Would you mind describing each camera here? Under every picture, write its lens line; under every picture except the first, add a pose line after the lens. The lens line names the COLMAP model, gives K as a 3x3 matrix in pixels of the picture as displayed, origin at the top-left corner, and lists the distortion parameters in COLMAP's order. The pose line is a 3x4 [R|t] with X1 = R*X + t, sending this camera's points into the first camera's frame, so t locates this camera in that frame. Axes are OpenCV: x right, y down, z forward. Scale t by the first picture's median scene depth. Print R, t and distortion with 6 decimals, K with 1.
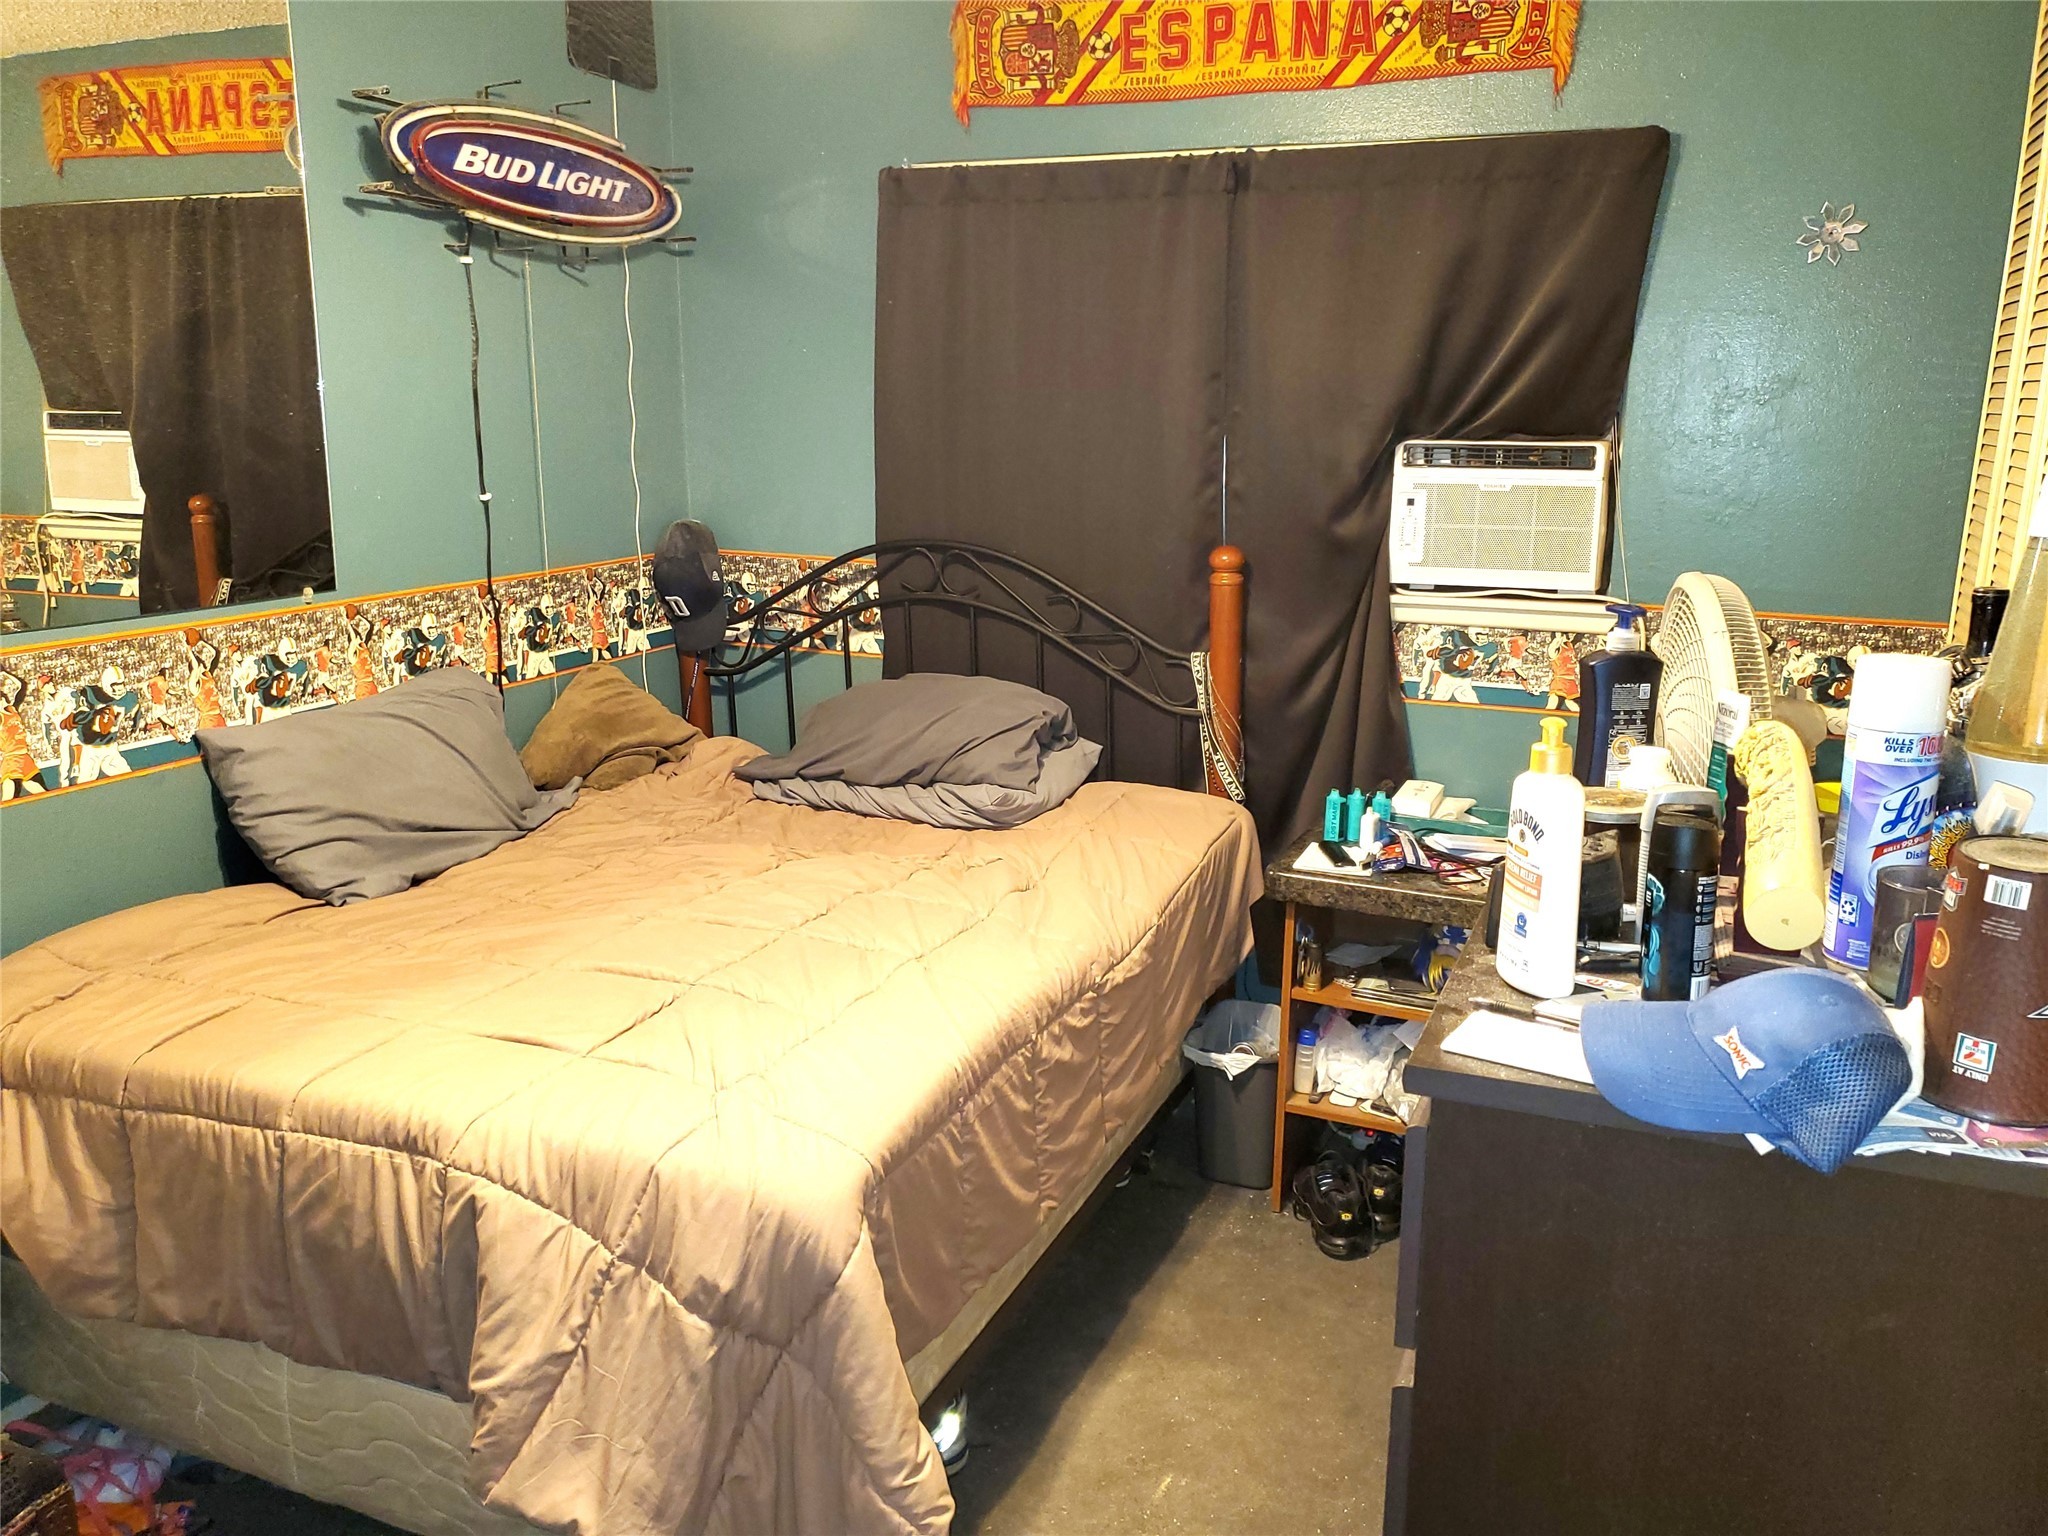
lens RADIAL K [[1606.9, 0, 1020.3], [0, 1606.9, 772.0], [0, 0, 1]] dist [0.003847, -0.001930]
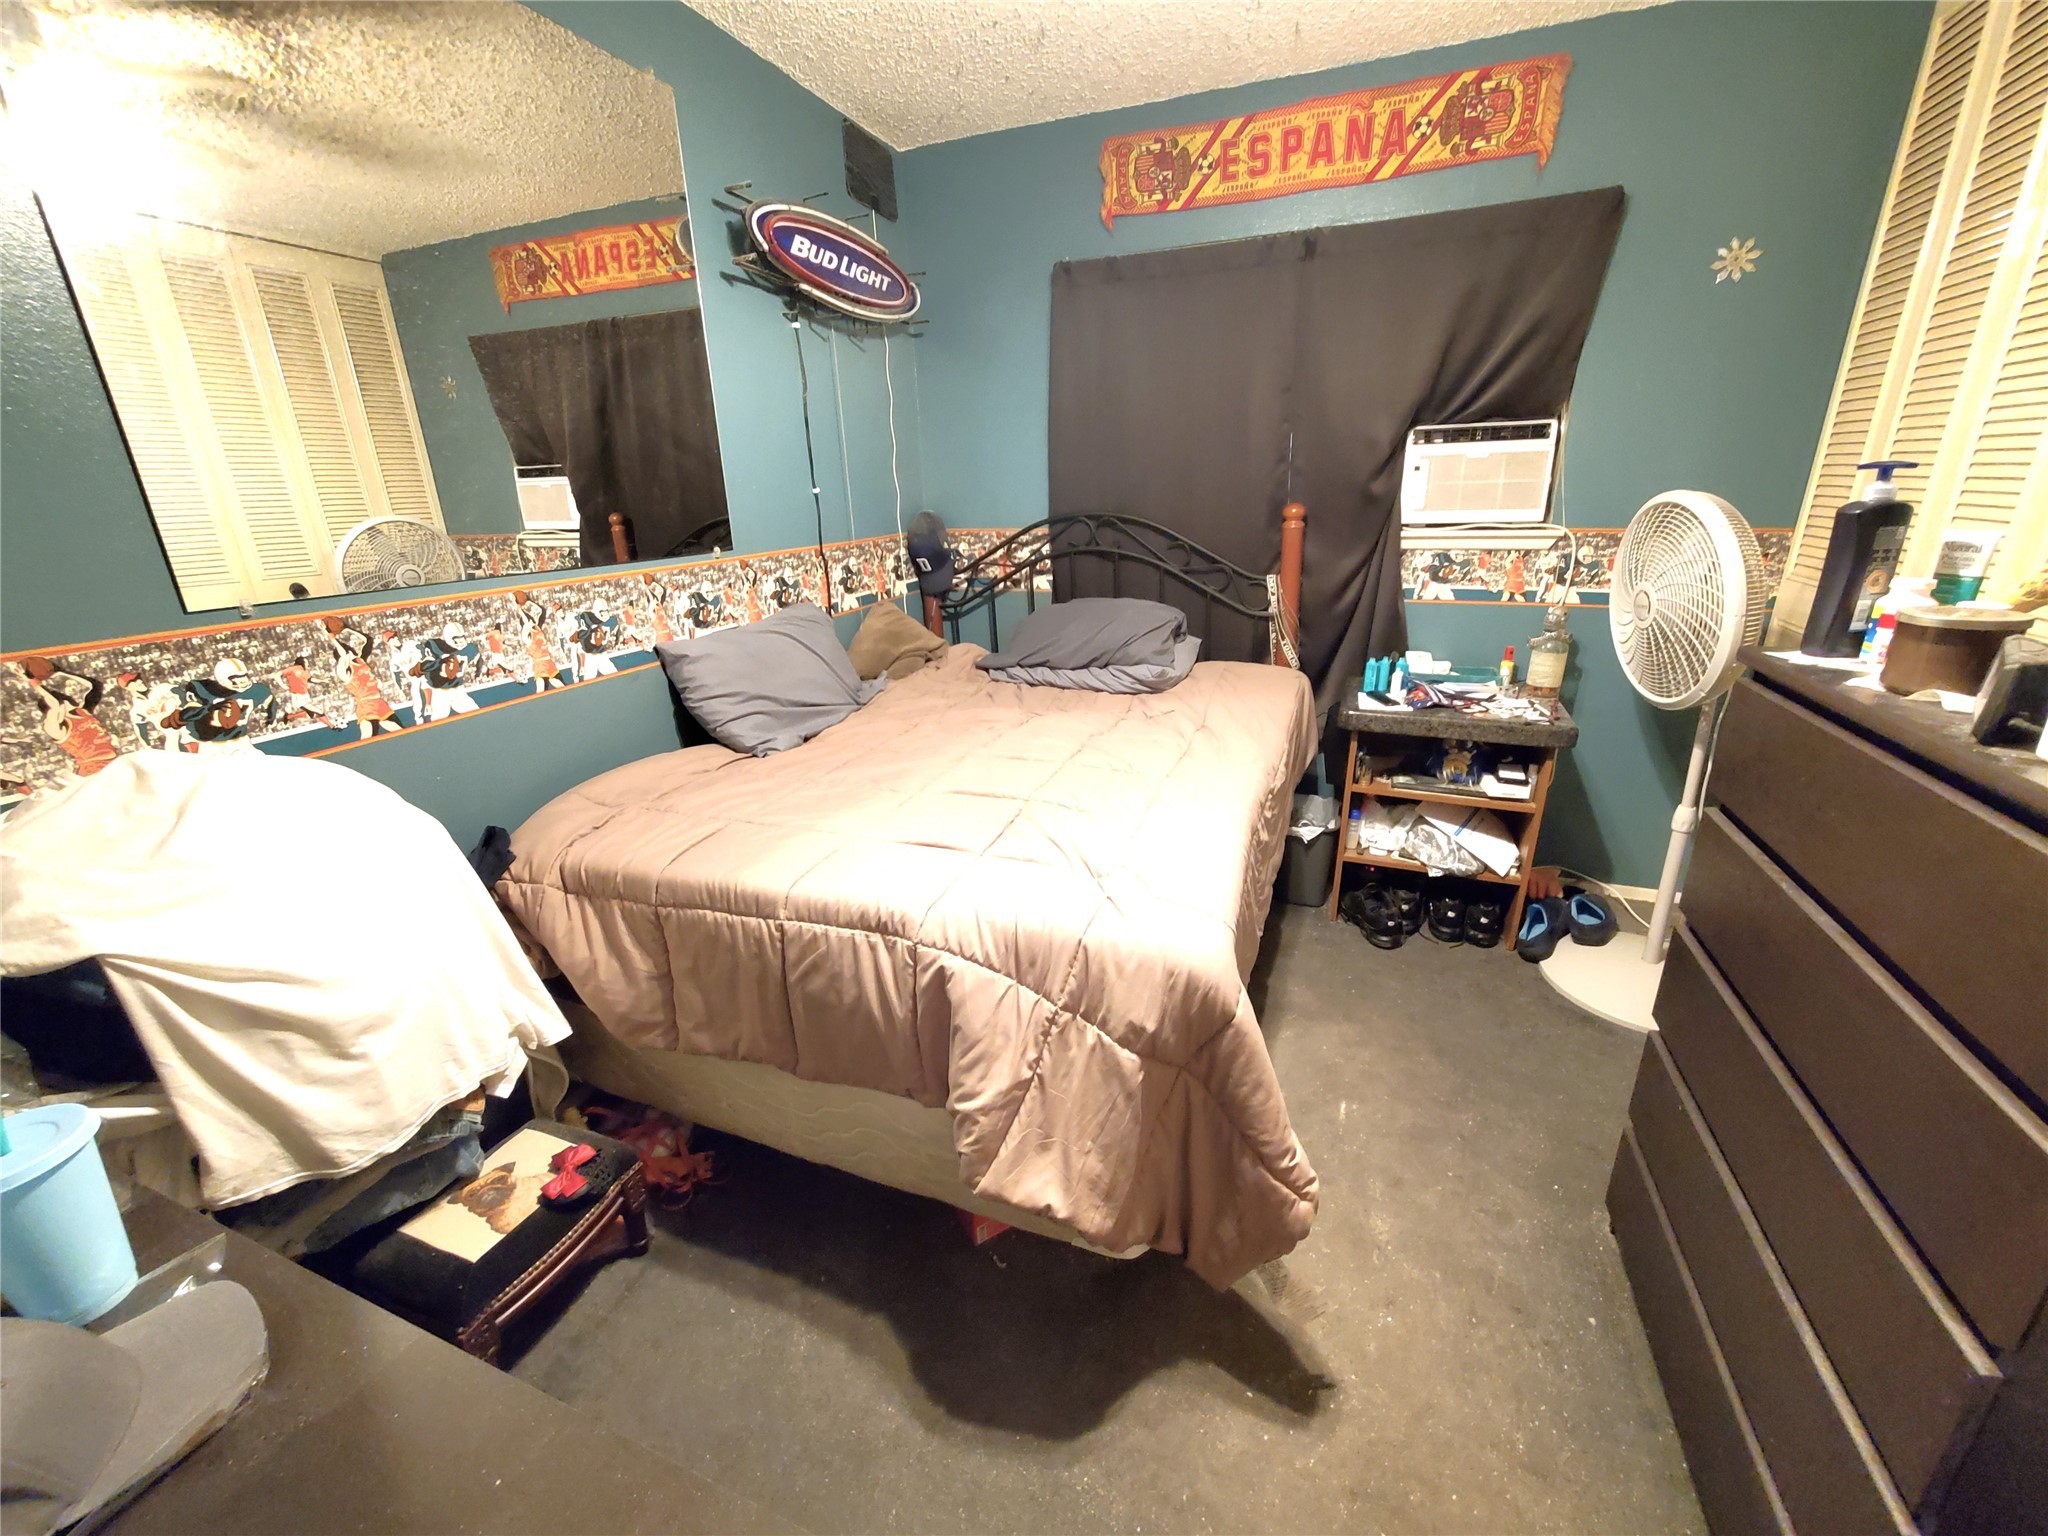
lens RADIAL K [[825.0, 0, 1026.8], [0, 825.0, 765.4], [0, 0, 1]] dist [-0.006775, 0.000829]
pose [[0.999105, -0.042001, 0.005016, -0.152515], [0.041250, 0.993691, 0.104293, 0.017841], [-0.009365, -0.103993, 0.994534, 0.194672]]
